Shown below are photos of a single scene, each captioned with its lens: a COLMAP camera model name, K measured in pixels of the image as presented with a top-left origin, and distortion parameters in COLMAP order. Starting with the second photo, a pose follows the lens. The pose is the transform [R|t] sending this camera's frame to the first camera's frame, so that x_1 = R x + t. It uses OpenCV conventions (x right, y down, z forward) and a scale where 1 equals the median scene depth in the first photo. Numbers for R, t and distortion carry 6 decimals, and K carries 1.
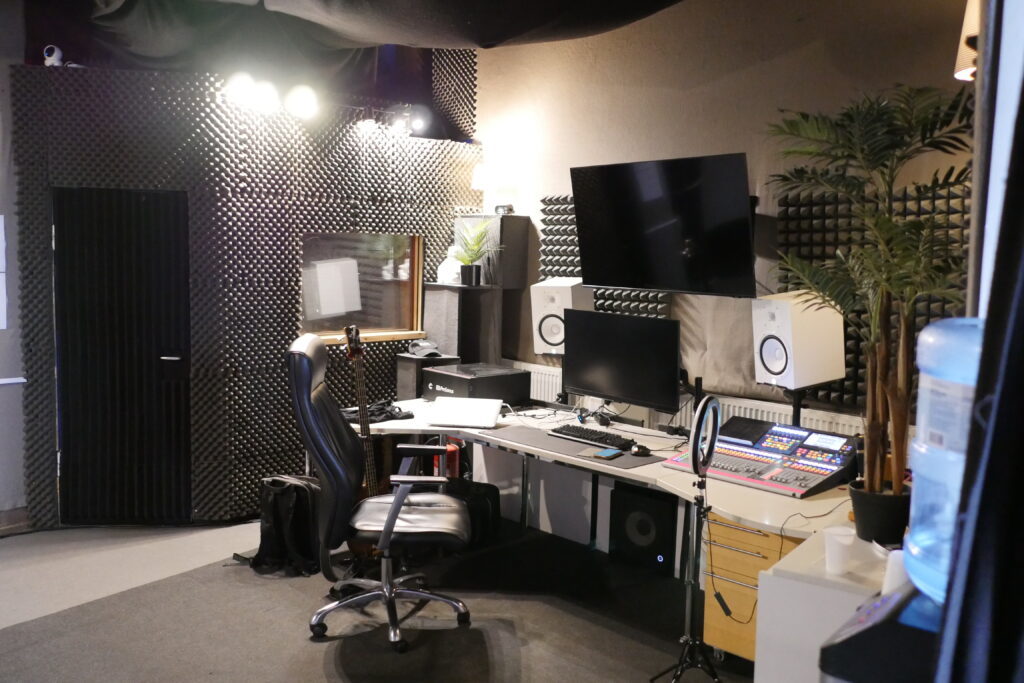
lens RADIAL K [[901.8, 0, 513.3], [0, 901.8, 340.0], [0, 0, 1]] dist [-0.018907, 0.012760]
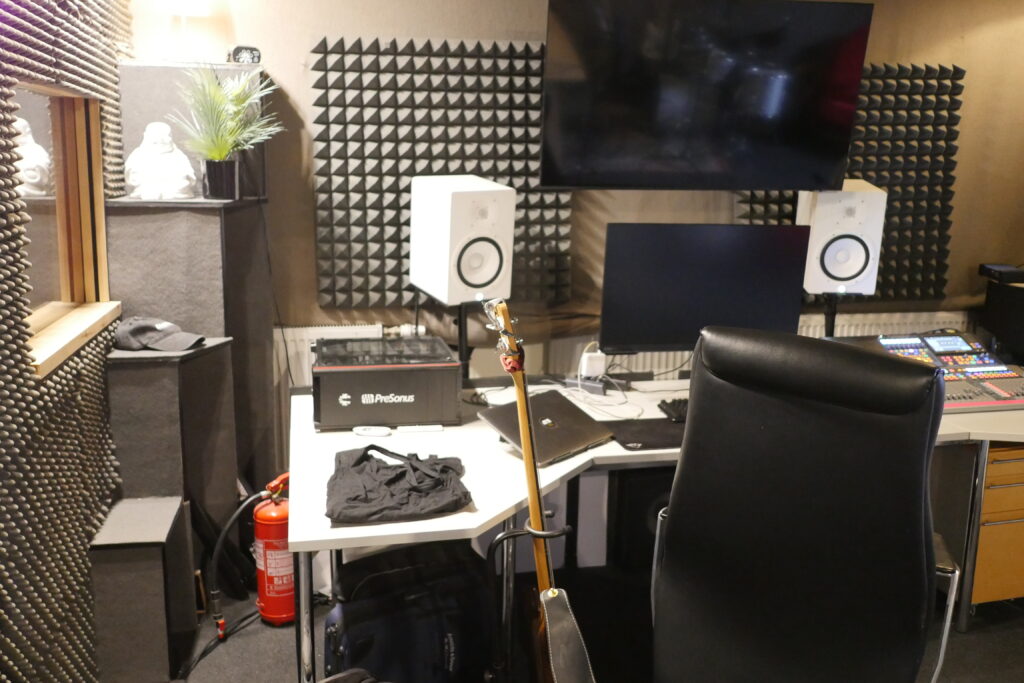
lens RADIAL K [[901.8, 0, 513.3], [0, 901.8, 340.0], [0, 0, 1]] dist [-0.018907, 0.012760]
pose [[0.500974, -0.187390, 0.844932, -0.475811], [0.086812, 0.982235, 0.166369, -0.059702], [-0.861098, -0.009996, 0.508341, 0.665584]]
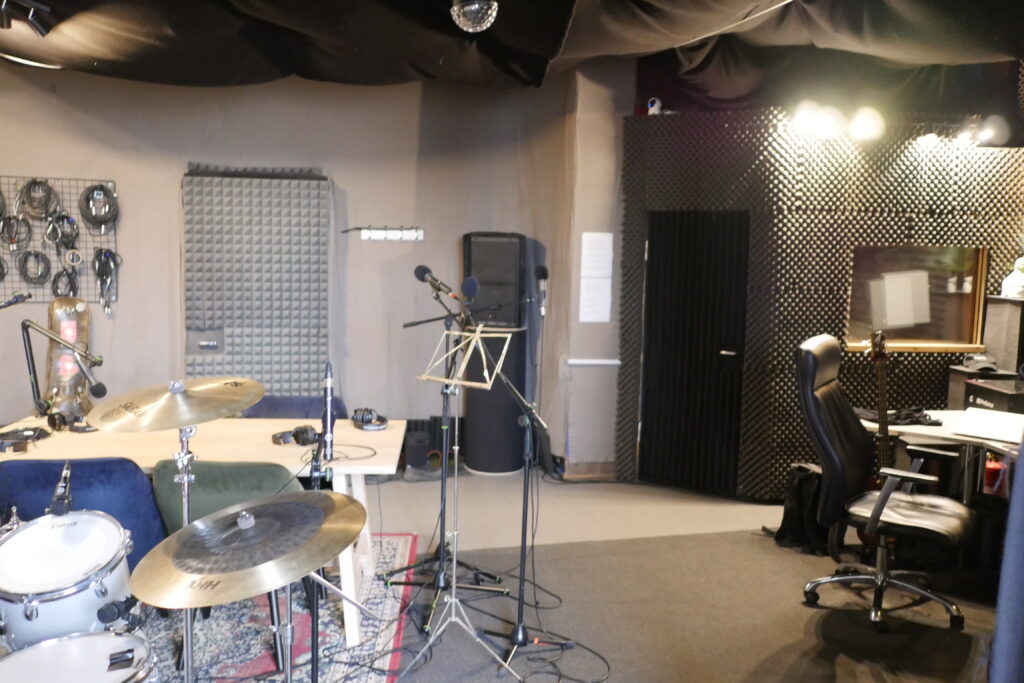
lens RADIAL K [[901.8, 0, 513.3], [0, 901.8, 340.0], [0, 0, 1]] dist [-0.018907, 0.012760]
pose [[0.778248, 0.056263, -0.625432, 0.132276], [-0.065739, 0.997805, 0.007960, 0.012176], [0.624507, 0.034921, 0.780238, -0.090181]]
